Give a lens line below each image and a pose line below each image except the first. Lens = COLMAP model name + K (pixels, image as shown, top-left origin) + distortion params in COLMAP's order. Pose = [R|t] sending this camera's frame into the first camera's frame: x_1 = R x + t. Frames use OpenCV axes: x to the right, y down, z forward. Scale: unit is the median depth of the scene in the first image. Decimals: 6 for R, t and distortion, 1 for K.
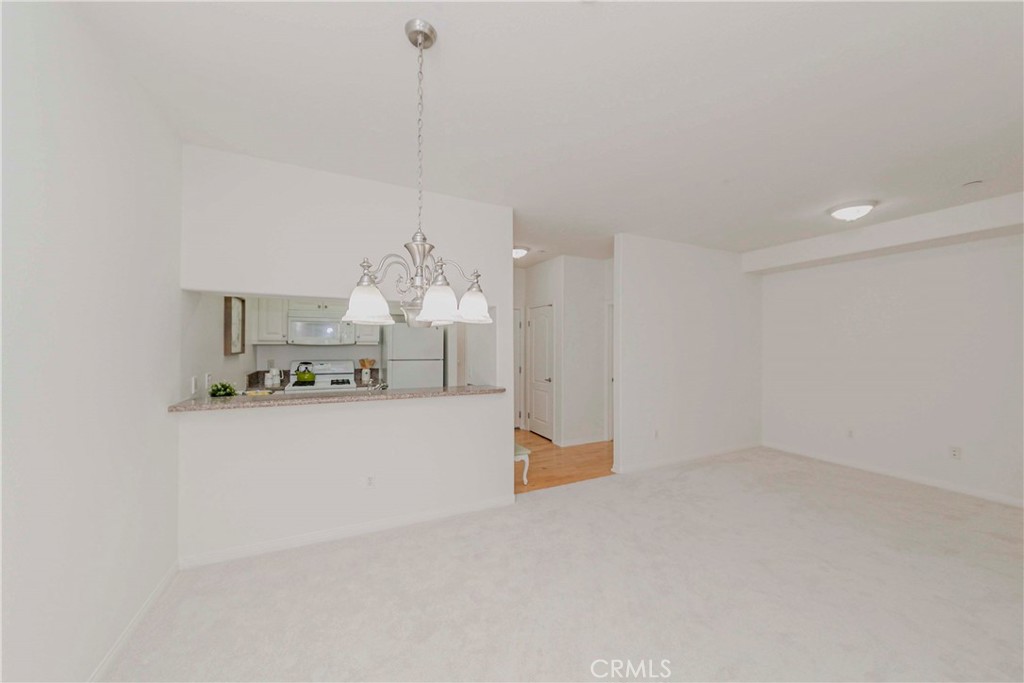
lens RADIAL K [[371.1, 0, 512.0], [0, 371.1, 341.5], [0, 0, 1]] dist [0.001670, 0.000084]
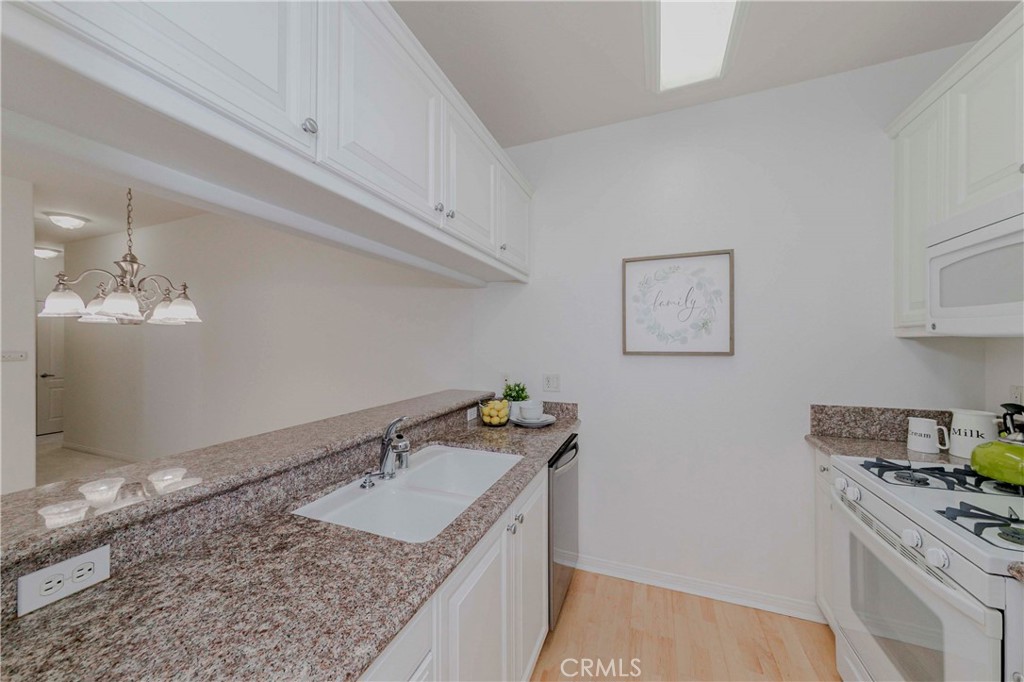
lens RADIAL K [[359.9, 0, 511.6], [0, 359.9, 345.6], [0, 0, 1]] dist [0.000547, 0.000006]
pose [[-0.731644, 0.005303, -0.681667, -0.162802], [0.003201, 0.999985, 0.004344, 0.015517], [0.681680, 0.000996, -0.731650, 1.158718]]
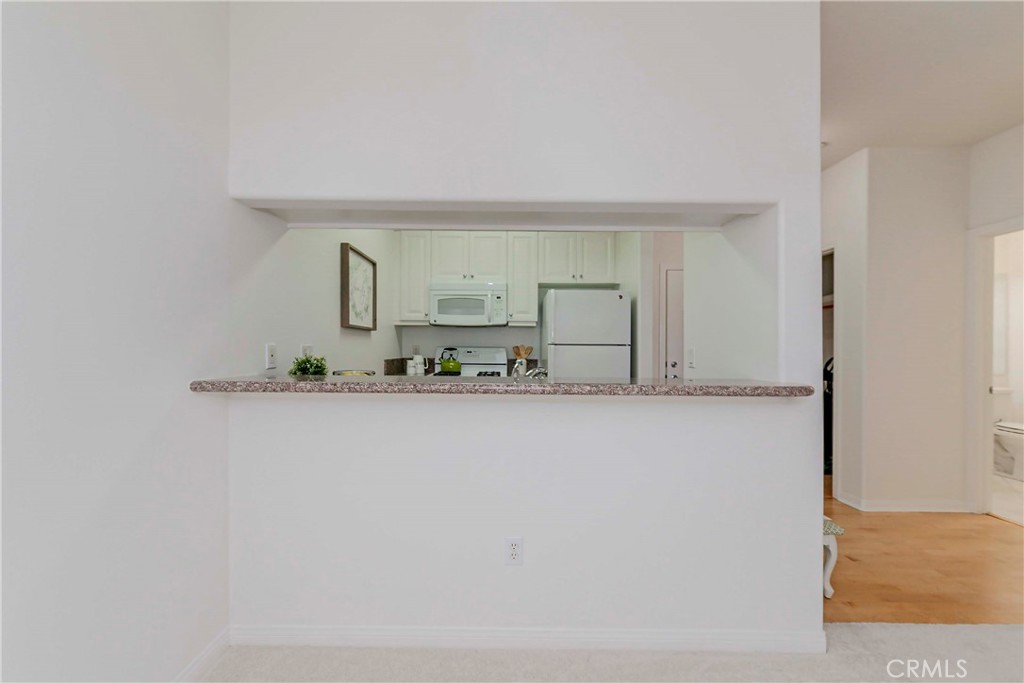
lens RADIAL K [[375.2, 0, 503.9], [0, 375.2, 355.4], [0, 0, 1]] dist [0.000667, 0.000029]
pose [[0.903096, 0.008484, -0.429355, -0.129322], [-0.001497, 0.999861, 0.016609, 0.071644], [0.429436, -0.014357, 0.902983, 0.393950]]
